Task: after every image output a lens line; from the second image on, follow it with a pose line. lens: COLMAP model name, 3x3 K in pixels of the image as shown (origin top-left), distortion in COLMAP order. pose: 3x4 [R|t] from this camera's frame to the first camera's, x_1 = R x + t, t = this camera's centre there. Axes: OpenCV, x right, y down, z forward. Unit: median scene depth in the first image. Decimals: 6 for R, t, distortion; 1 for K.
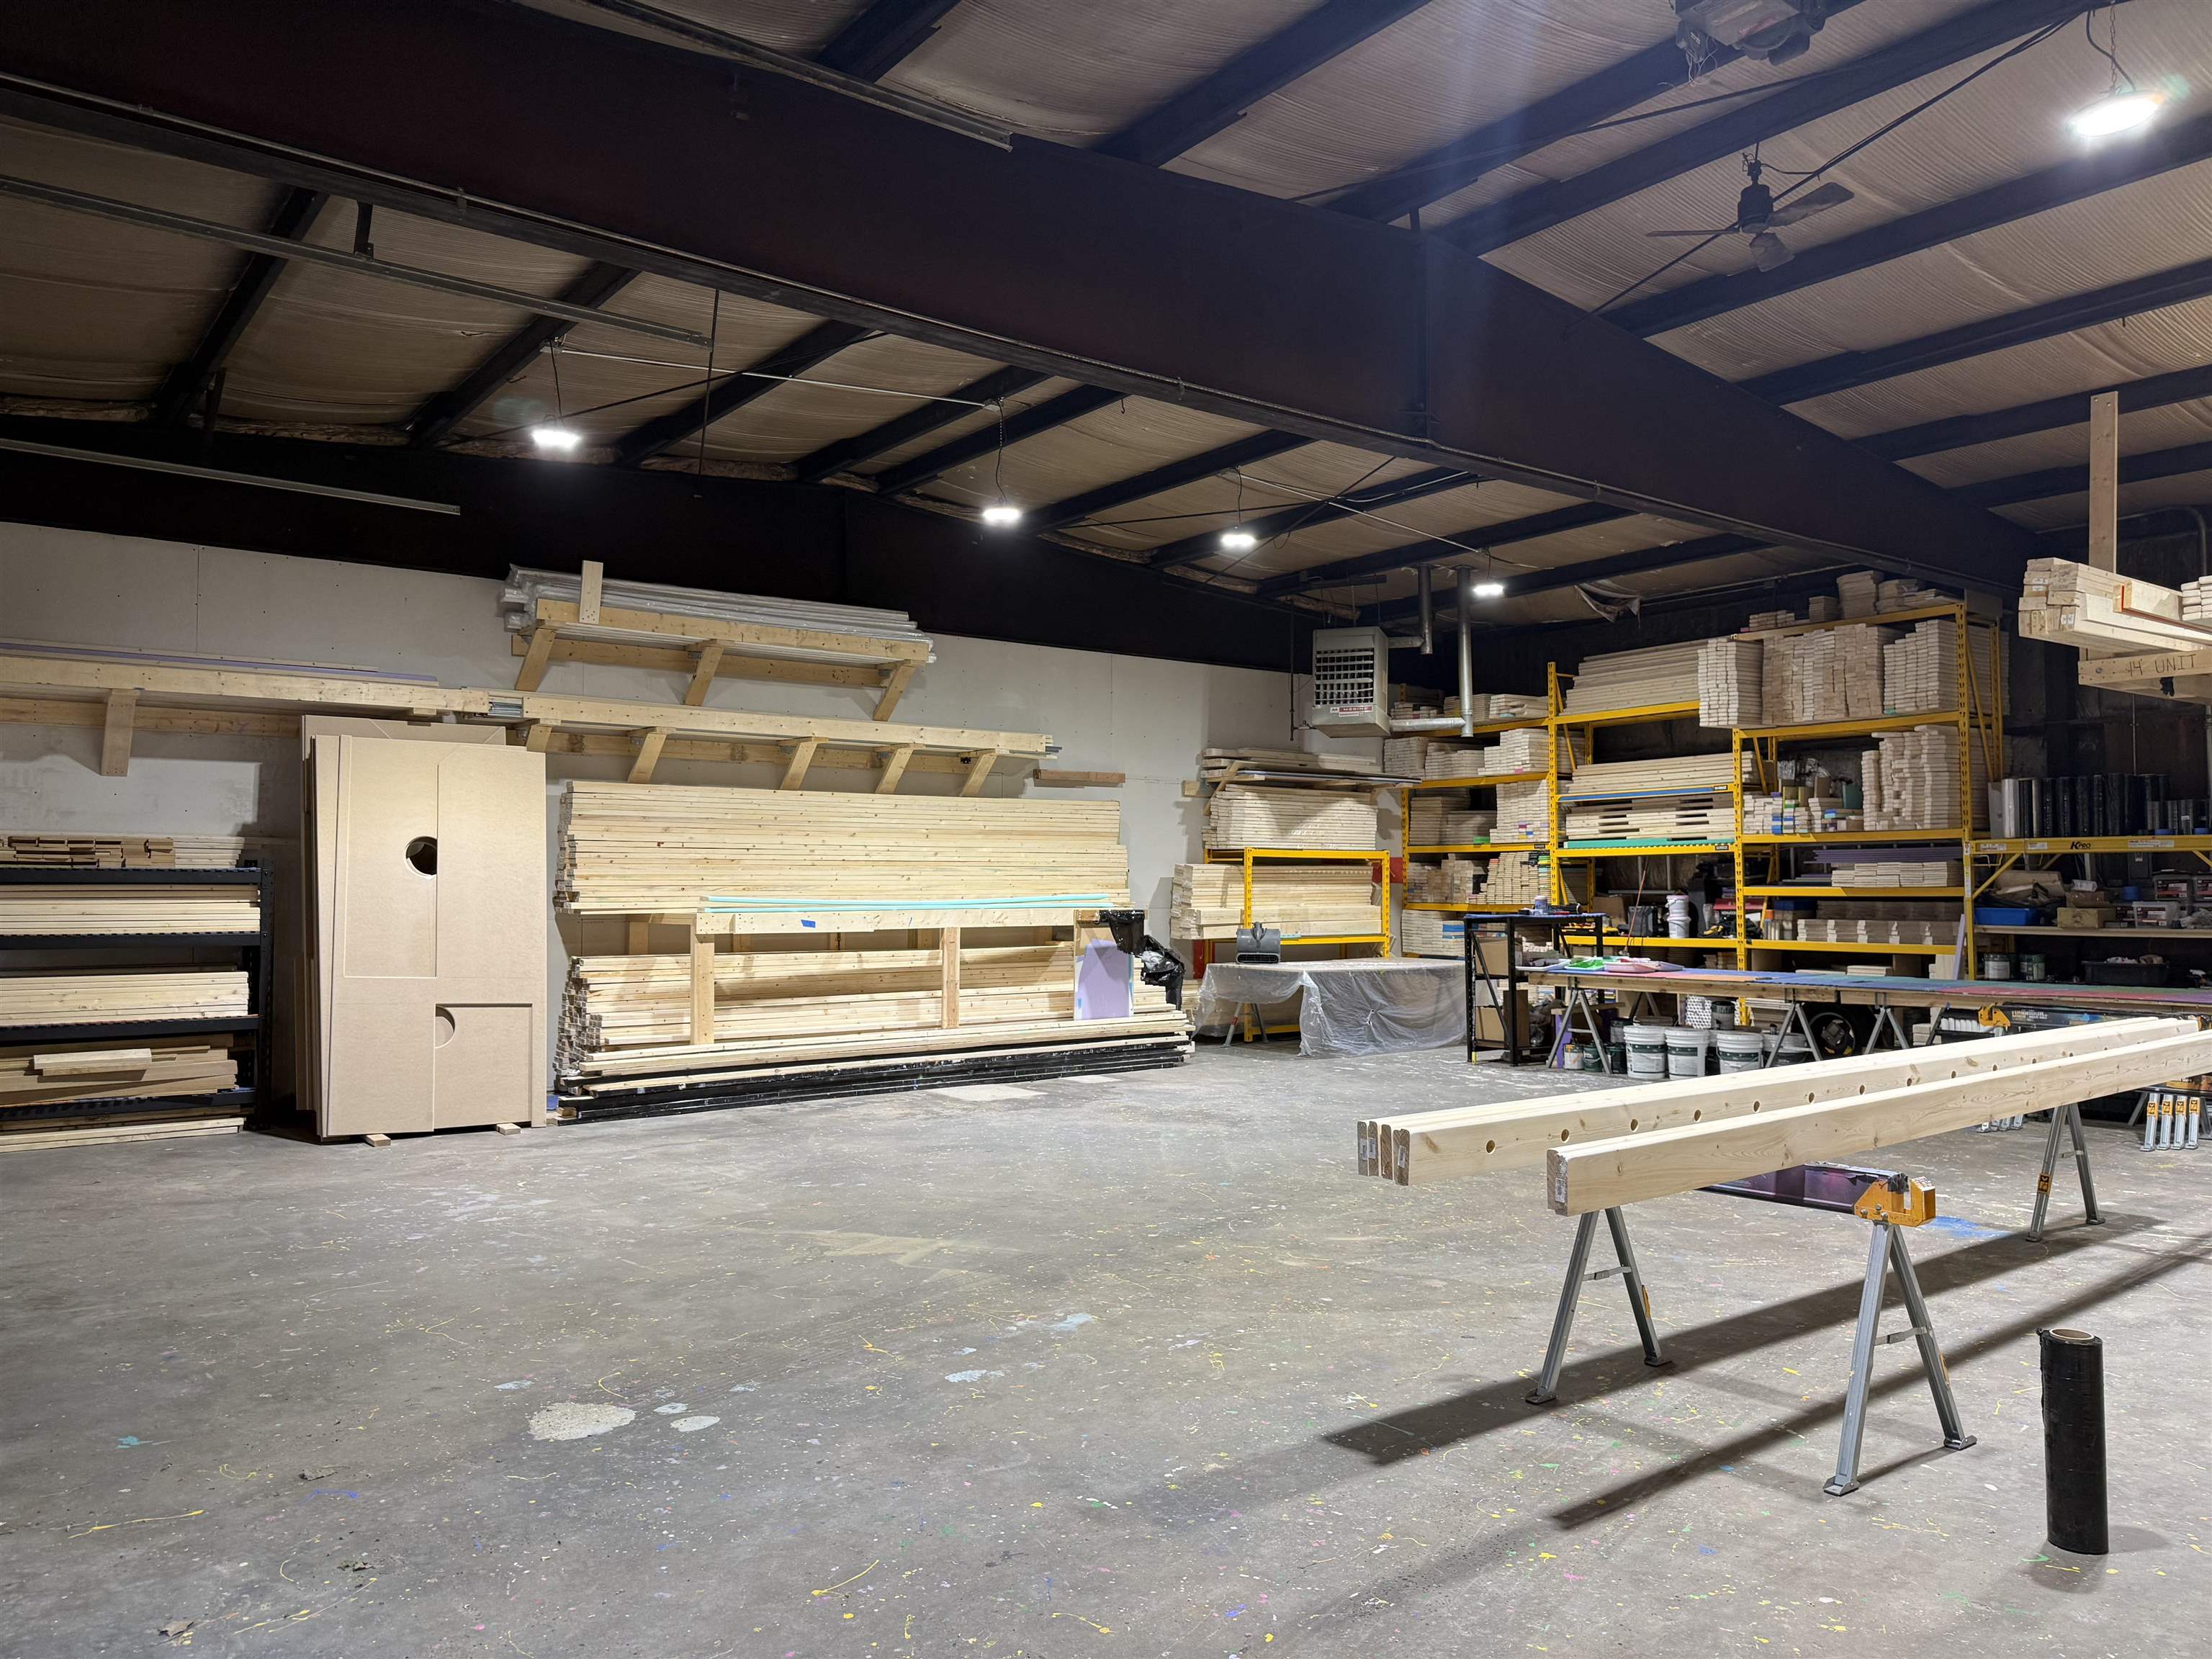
lens RADIAL K [[1548.7, 0, 1097.8], [0, 1548.7, 834.2], [0, 0, 1]] dist [0.071408, -0.087135]
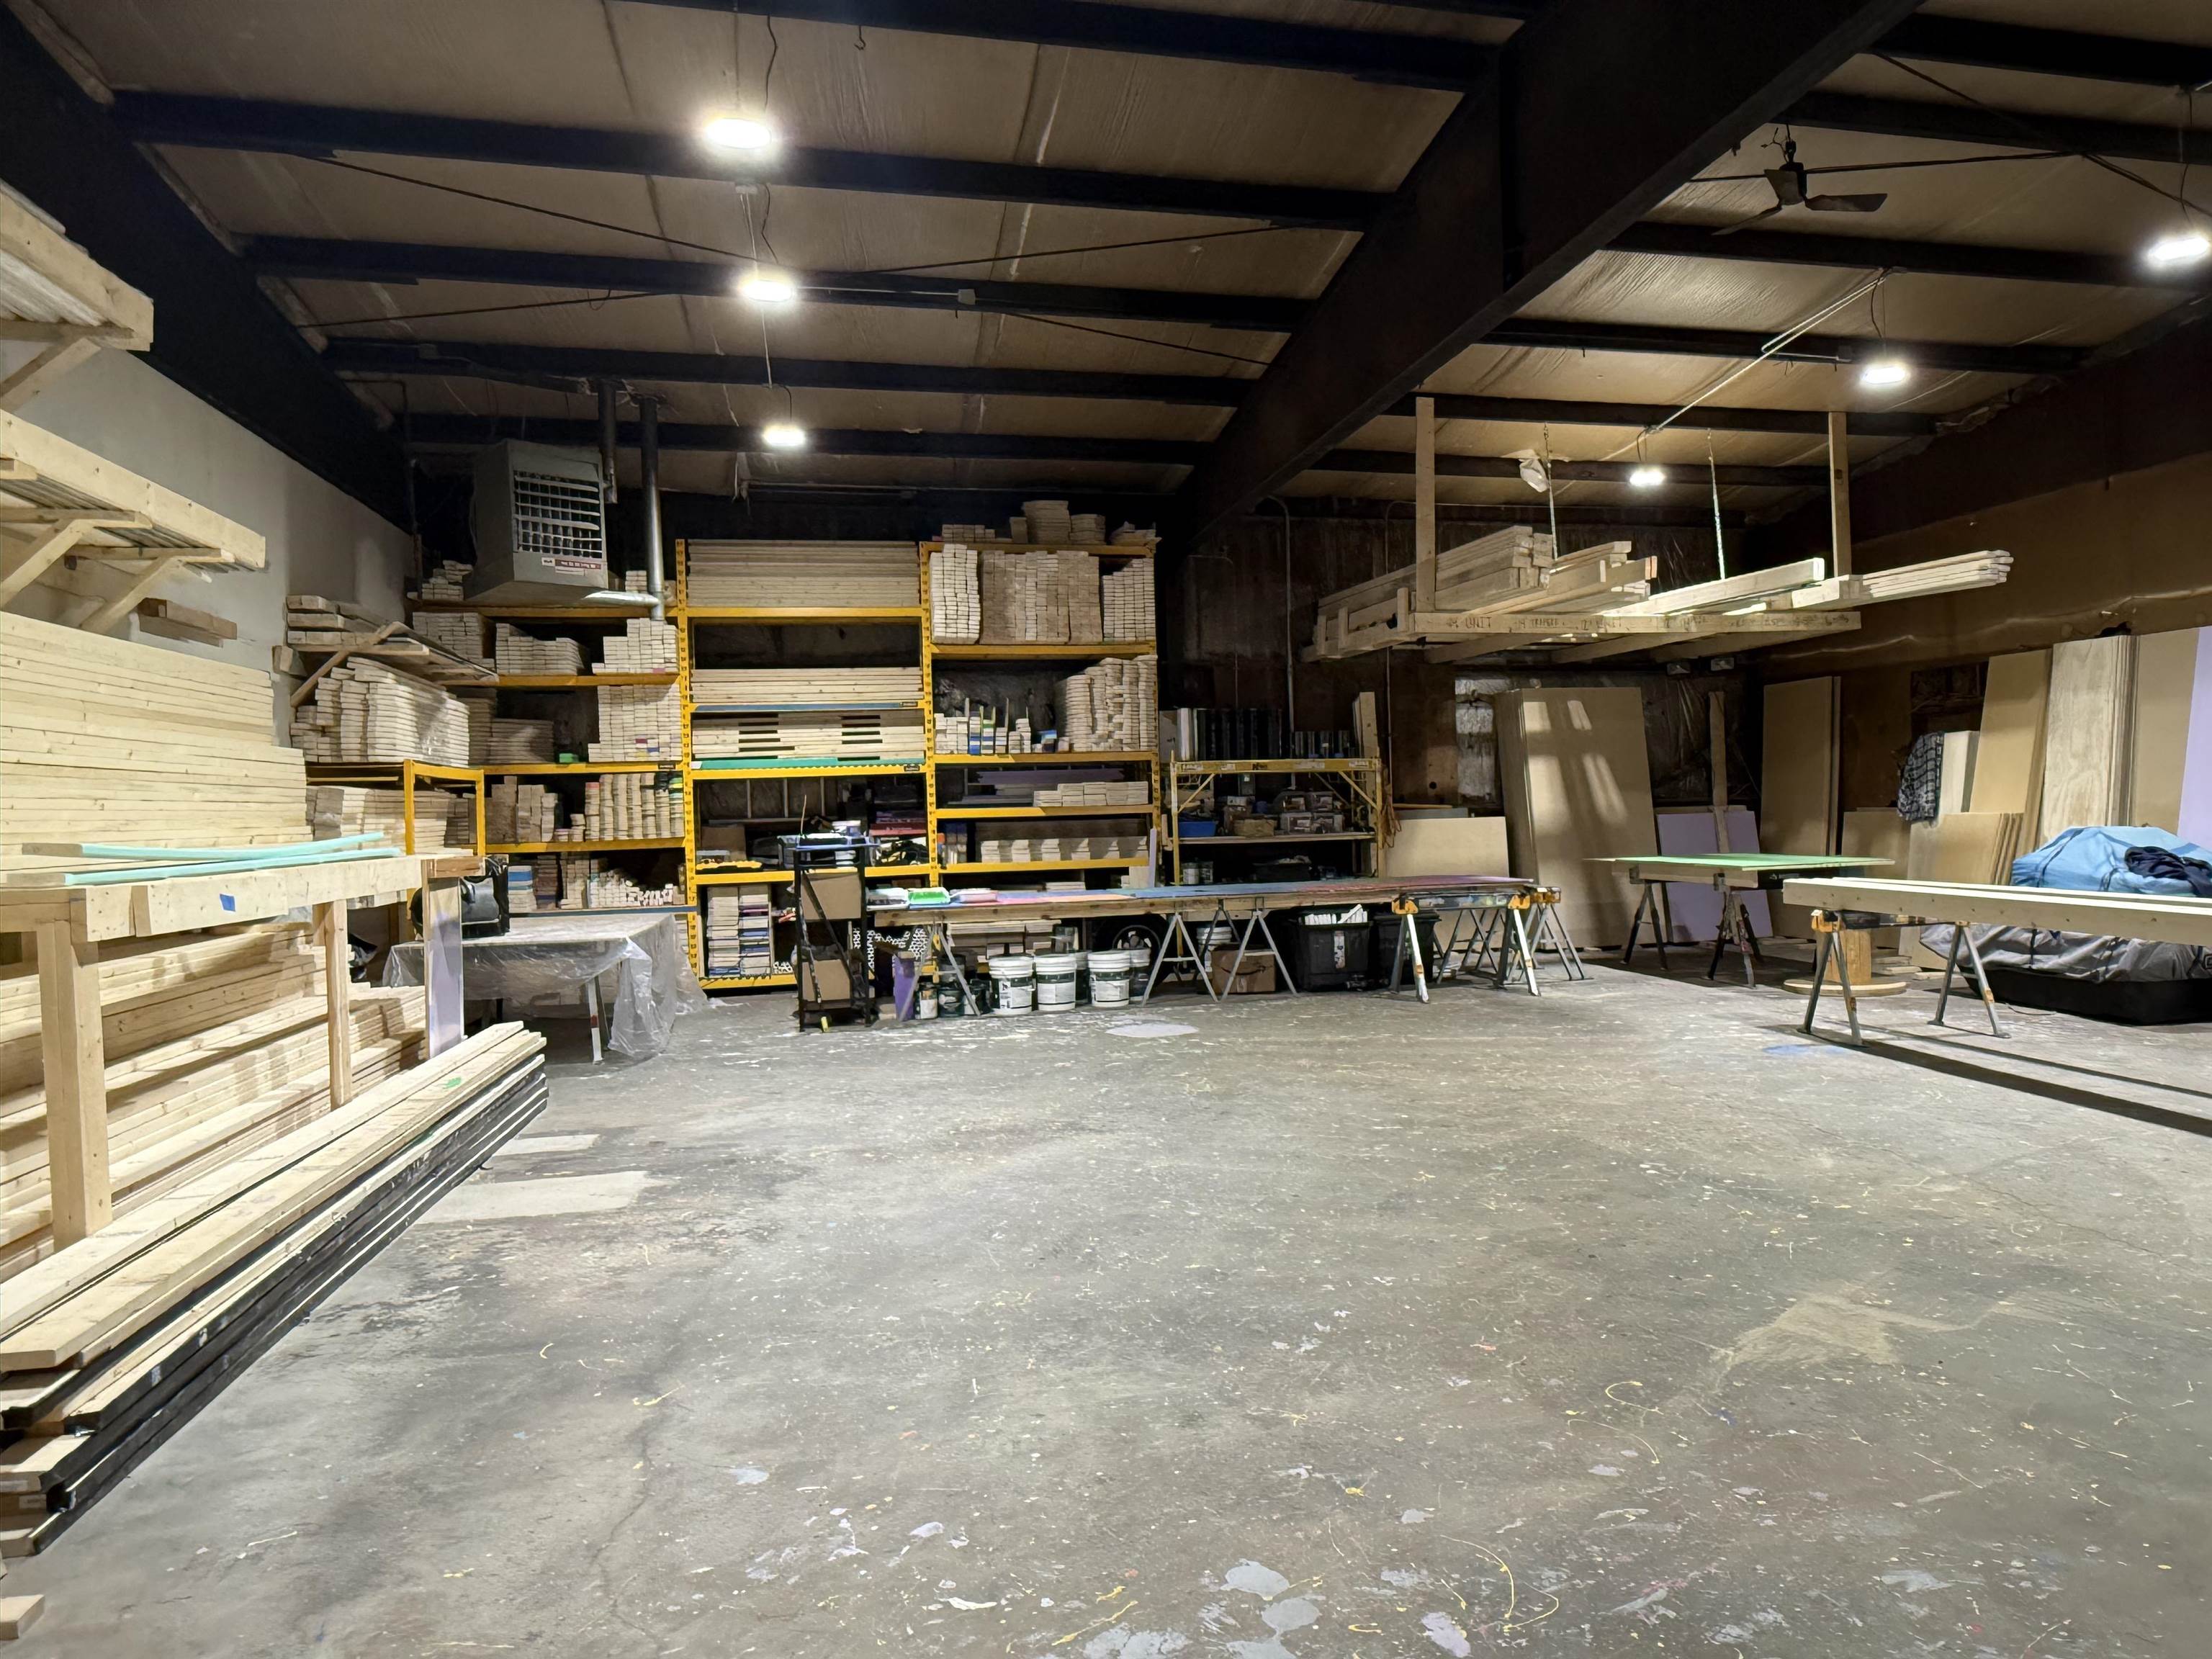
lens RADIAL K [[1548.7, 0, 1227.1], [0, 1548.7, 833.0], [0, 0, 1]] dist [0.071408, -0.087135]
pose [[0.378613, -0.025162, 0.925213, -0.417526], [-0.004409, 0.999570, 0.028988, 0.020835], [-0.925544, -0.015055, 0.378340, 0.502712]]
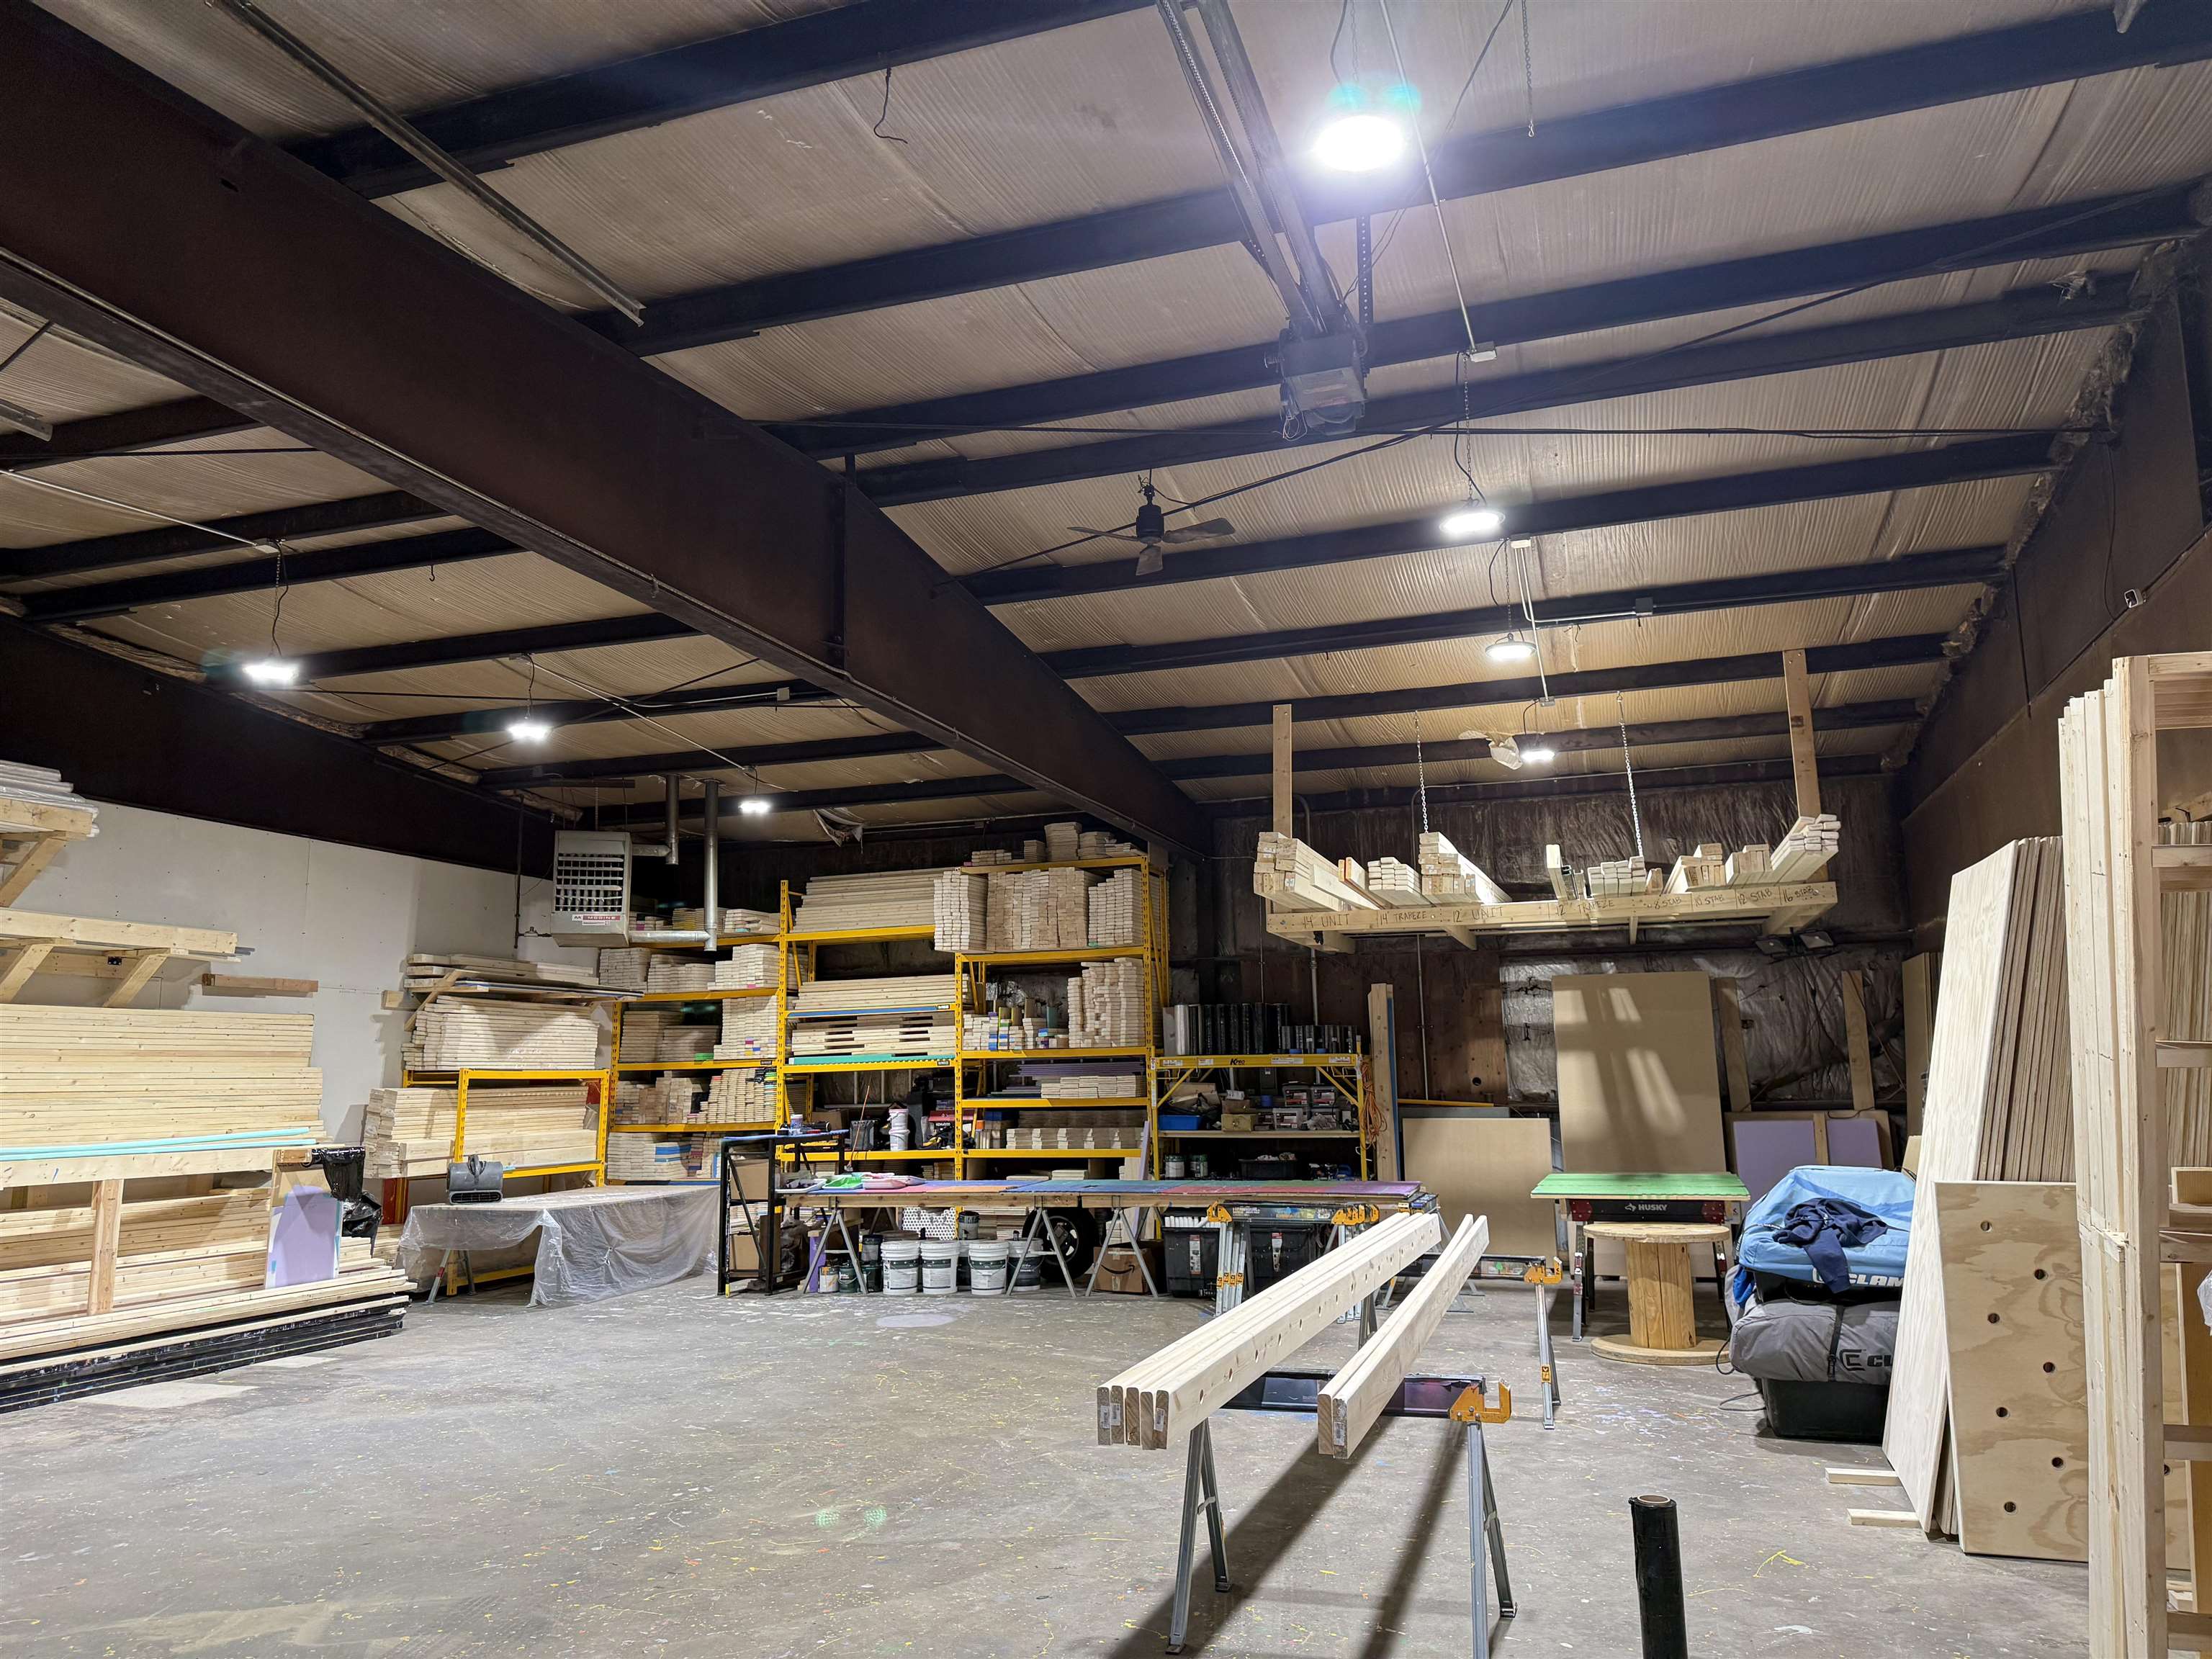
lens RADIAL K [[1548.7, 0, 1119.3], [0, 1548.7, 825.5], [0, 0, 1]] dist [0.071408, -0.087135]
pose [[0.819238, 0.080944, 0.567712, -0.128580], [-0.003152, 0.990609, -0.136692, -0.008425], [-0.573445, 0.110194, 0.811800, 0.049680]]
